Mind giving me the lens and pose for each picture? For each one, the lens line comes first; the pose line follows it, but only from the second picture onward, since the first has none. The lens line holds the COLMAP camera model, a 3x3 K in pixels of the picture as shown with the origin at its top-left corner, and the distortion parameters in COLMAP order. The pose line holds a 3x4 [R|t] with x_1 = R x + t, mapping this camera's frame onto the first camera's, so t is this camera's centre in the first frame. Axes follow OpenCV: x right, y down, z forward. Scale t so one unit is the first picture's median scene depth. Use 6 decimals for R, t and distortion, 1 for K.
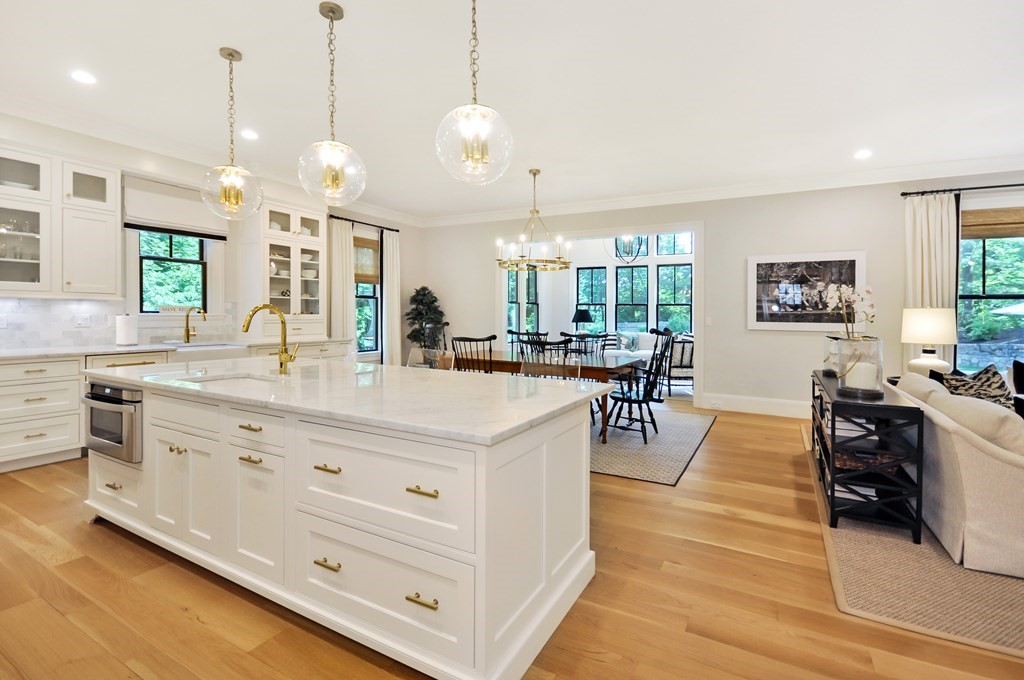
lens RADIAL K [[476.0, 0, 497.6], [0, 476.0, 313.1], [0, 0, 1]] dist [-0.001648, -0.000054]
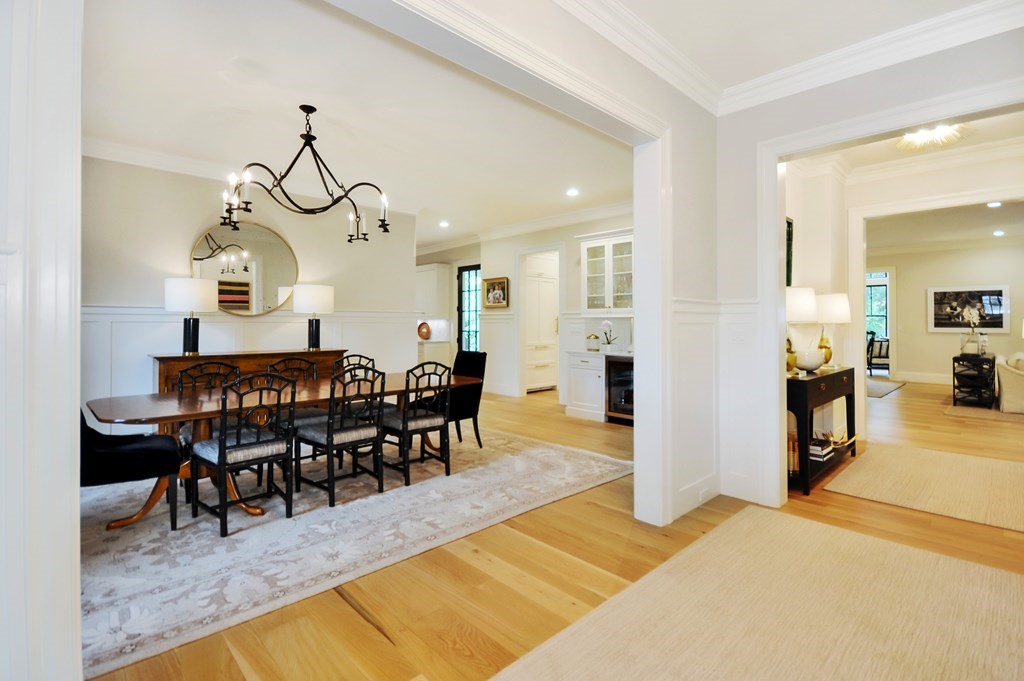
lens RADIAL K [[476.0, 0, 504.9], [0, 476.0, 316.3], [0, 0, 1]] dist [-0.001648, -0.000054]
pose [[0.959087, -0.005235, -0.283062, -0.407490], [0.002546, 0.999948, -0.009866, -0.007708], [0.283099, 0.008741, 0.959051, -0.980303]]
